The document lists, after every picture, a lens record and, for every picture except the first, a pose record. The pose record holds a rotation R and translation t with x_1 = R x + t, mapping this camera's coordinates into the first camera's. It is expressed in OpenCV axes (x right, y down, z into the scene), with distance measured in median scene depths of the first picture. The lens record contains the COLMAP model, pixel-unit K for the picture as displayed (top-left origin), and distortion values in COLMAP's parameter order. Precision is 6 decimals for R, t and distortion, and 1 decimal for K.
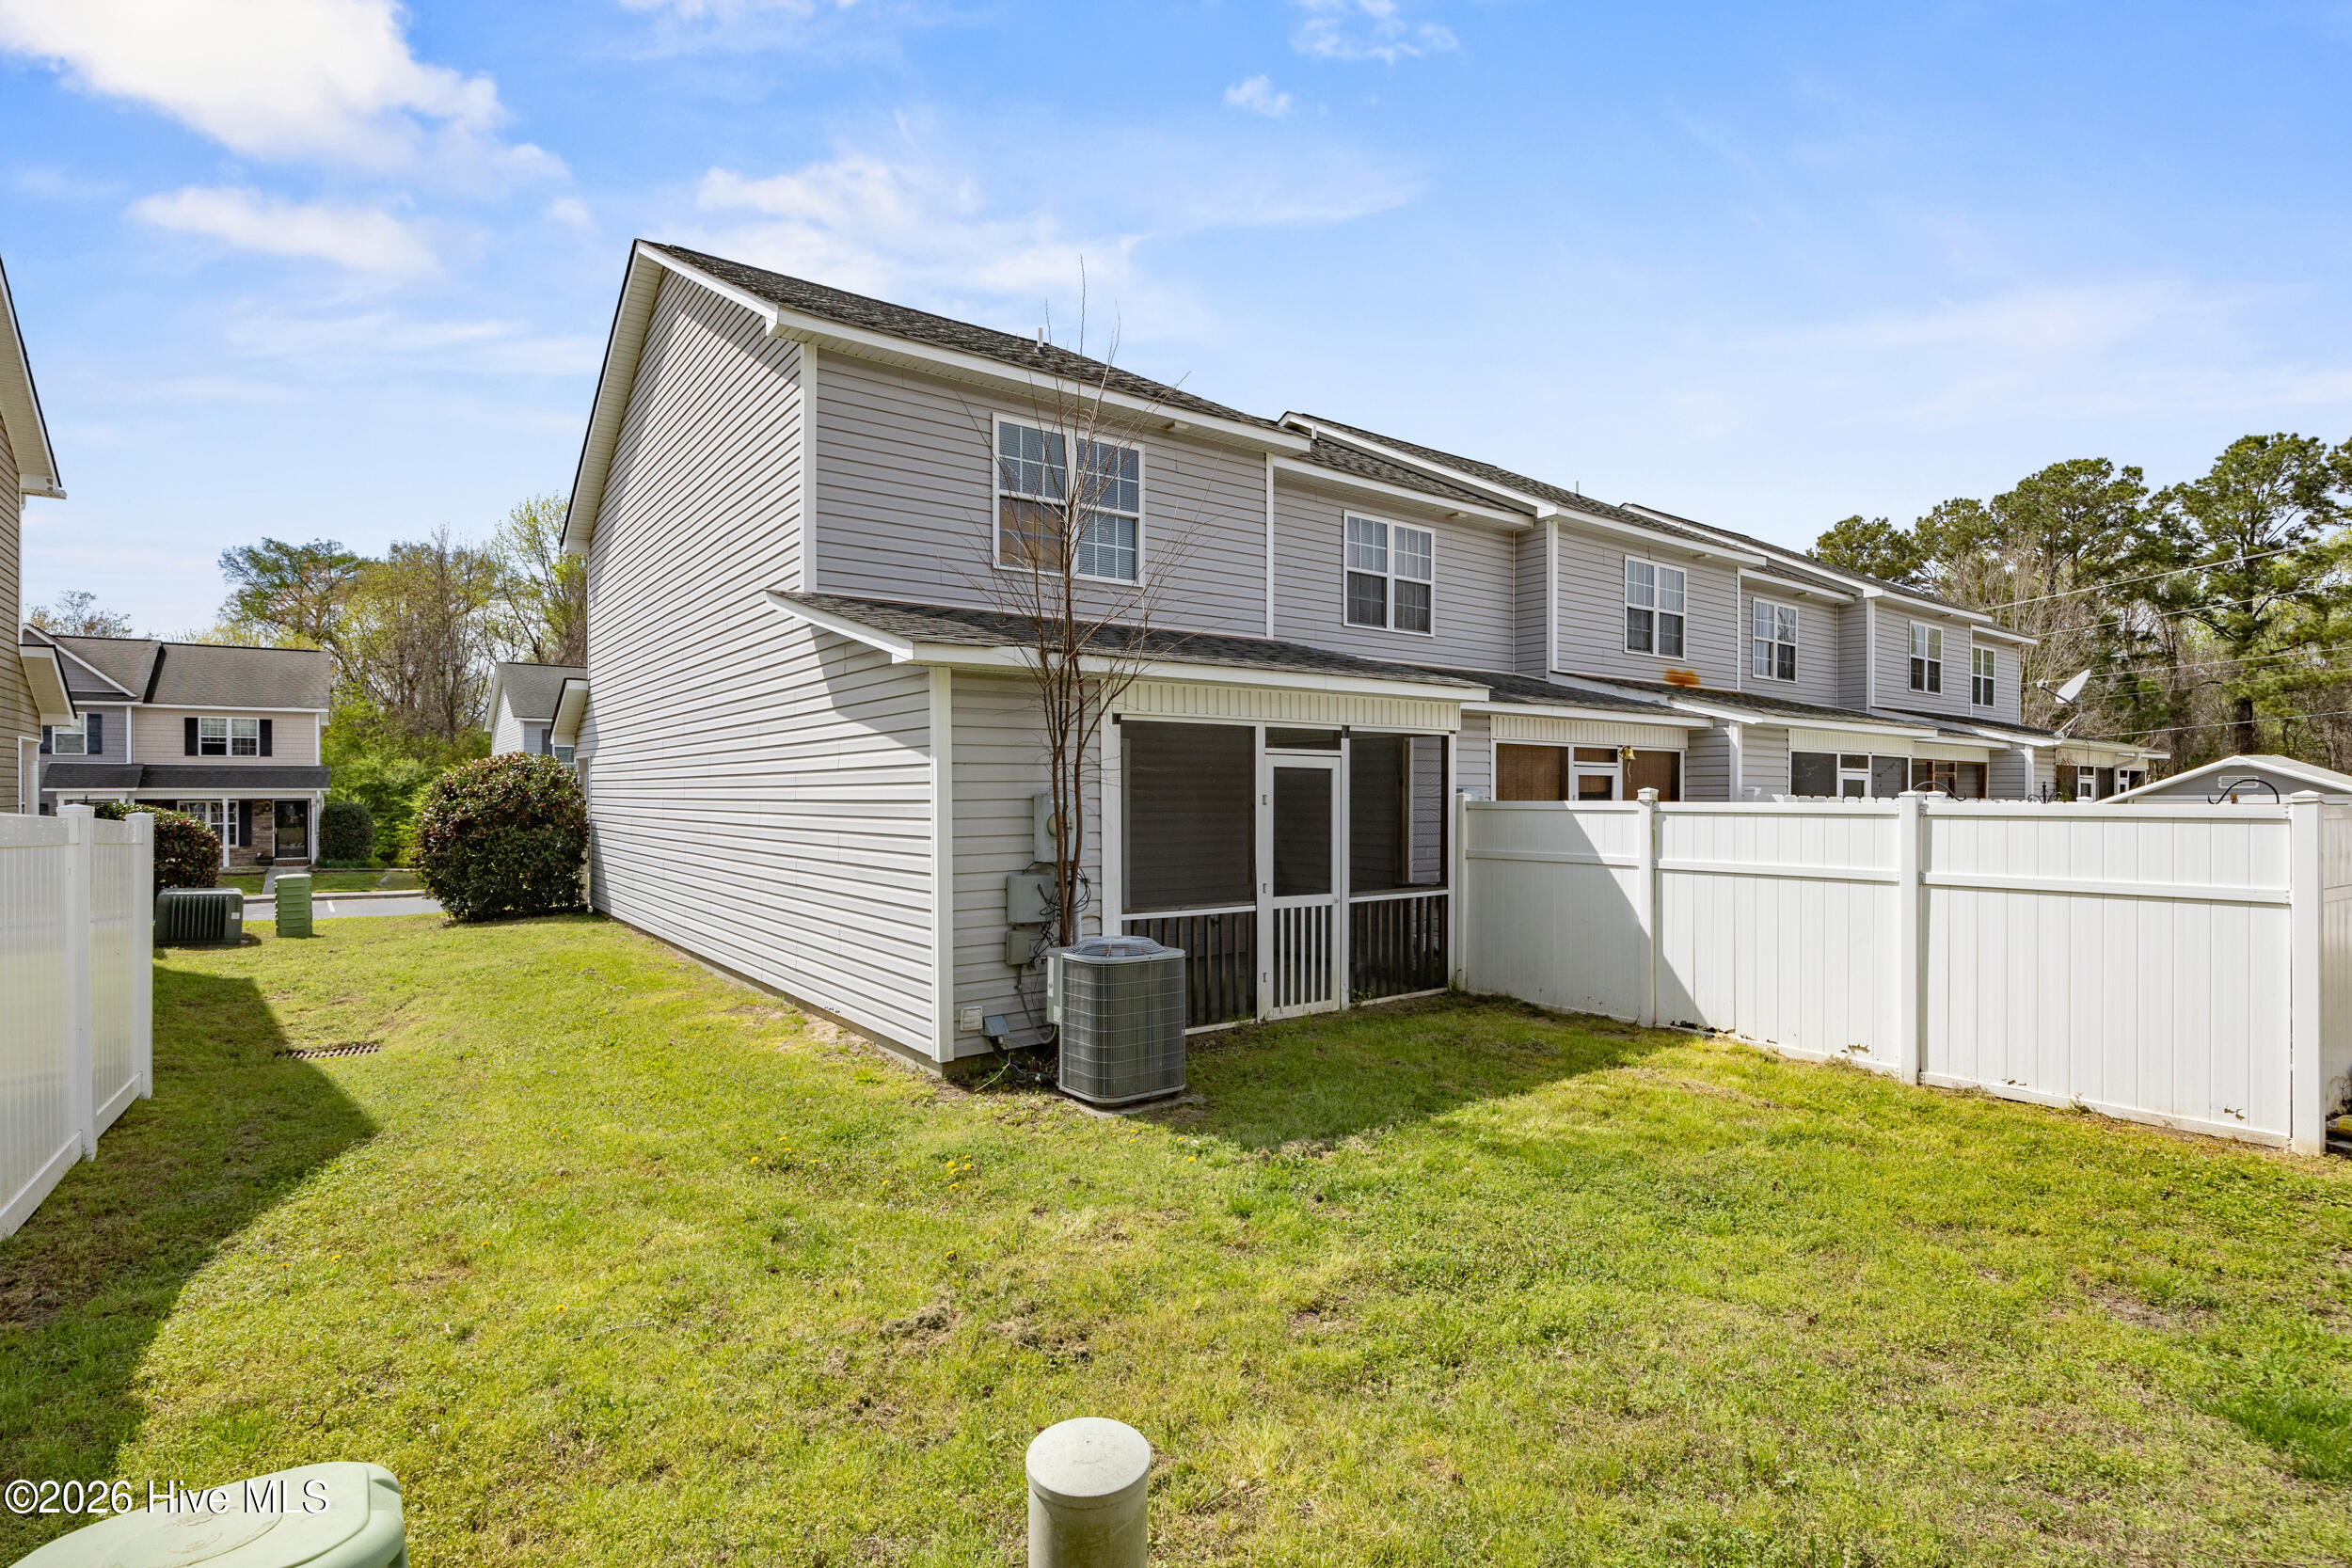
lens RADIAL K [[1146.5, 0, 1188.3], [0, 1146.5, 796.5], [0, 0, 1]] dist [-0.022670, -0.000266]
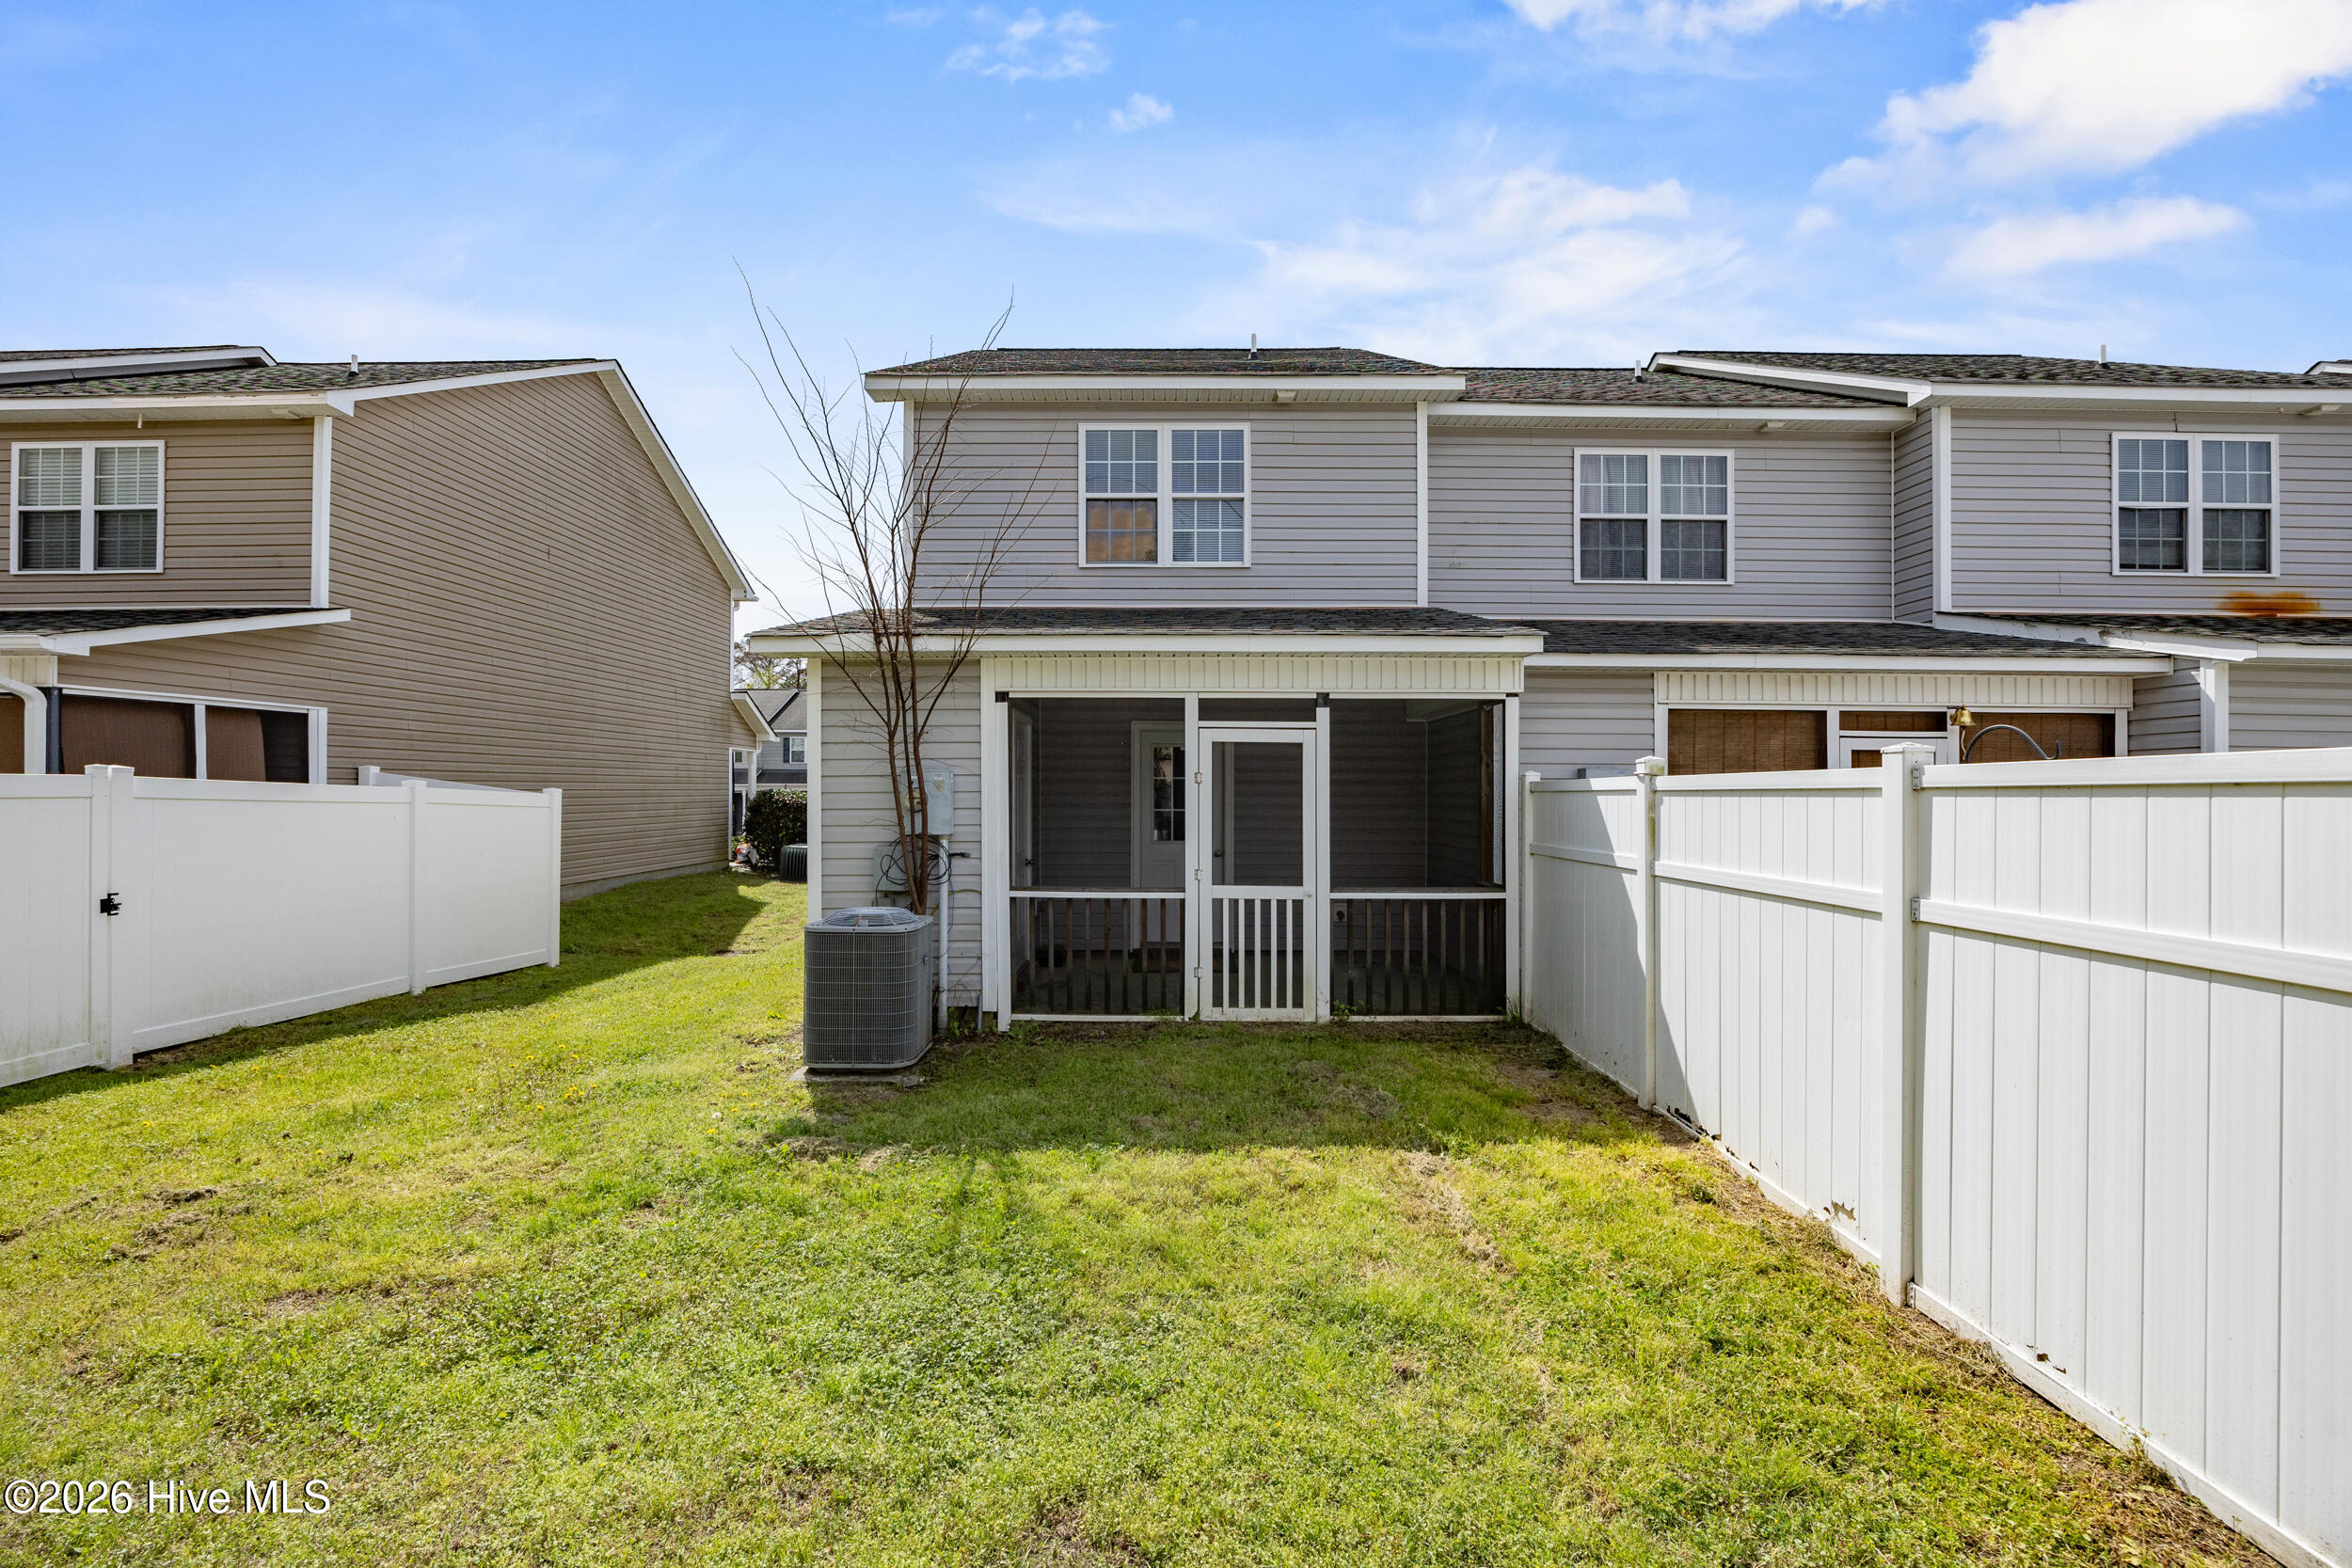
lens RADIAL K [[995.9, 0, 1176.0], [0, 995.9, 784.0], [0, 0, 1]] dist [-0.015164, -0.000410]
pose [[0.796832, -0.003184, -0.604193, 0.506736], [-0.005272, 0.999911, -0.012223, 0.016707], [0.604178, 0.012925, 0.796744, 0.338669]]
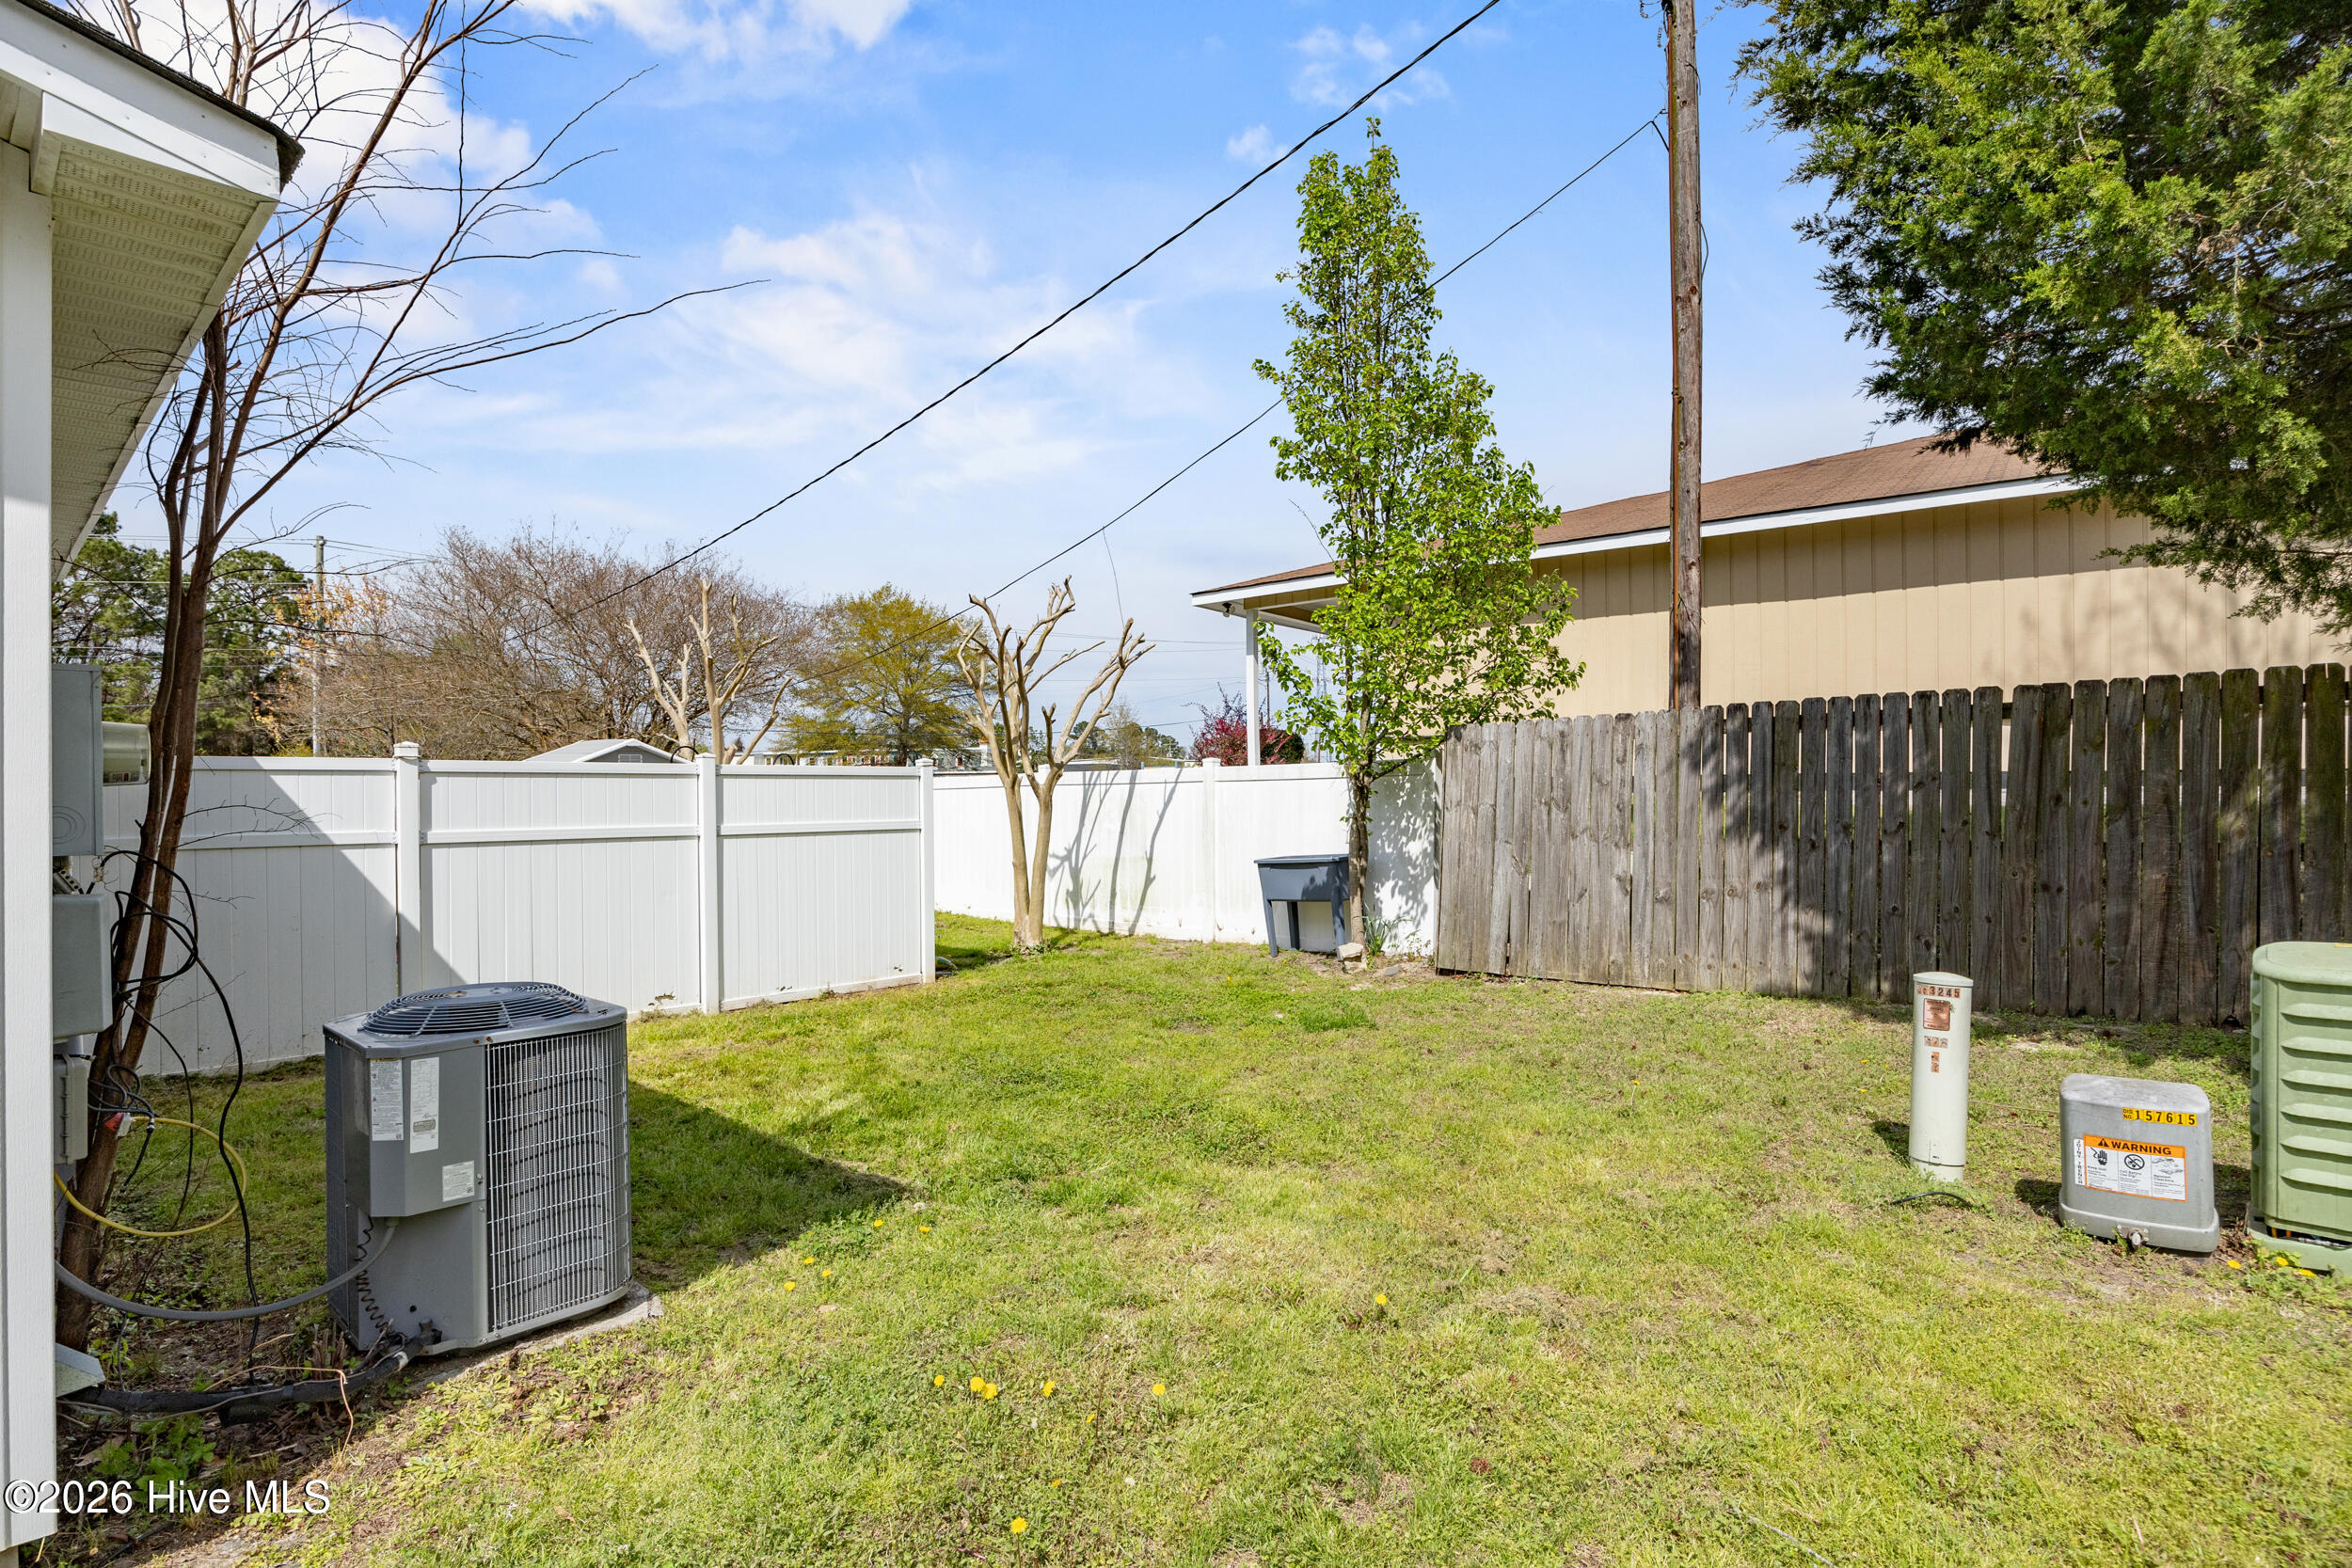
lens RADIAL K [[1146.5, 0, 1188.3], [0, 1146.5, 796.5], [0, 0, 1]] dist [-0.022670, -0.000266]
pose [[-0.202763, 0.003589, 0.979221, -0.444037], [0.010235, 0.999946, -0.001546, 0.034275], [-0.979174, 0.009709, -0.202789, 0.600032]]
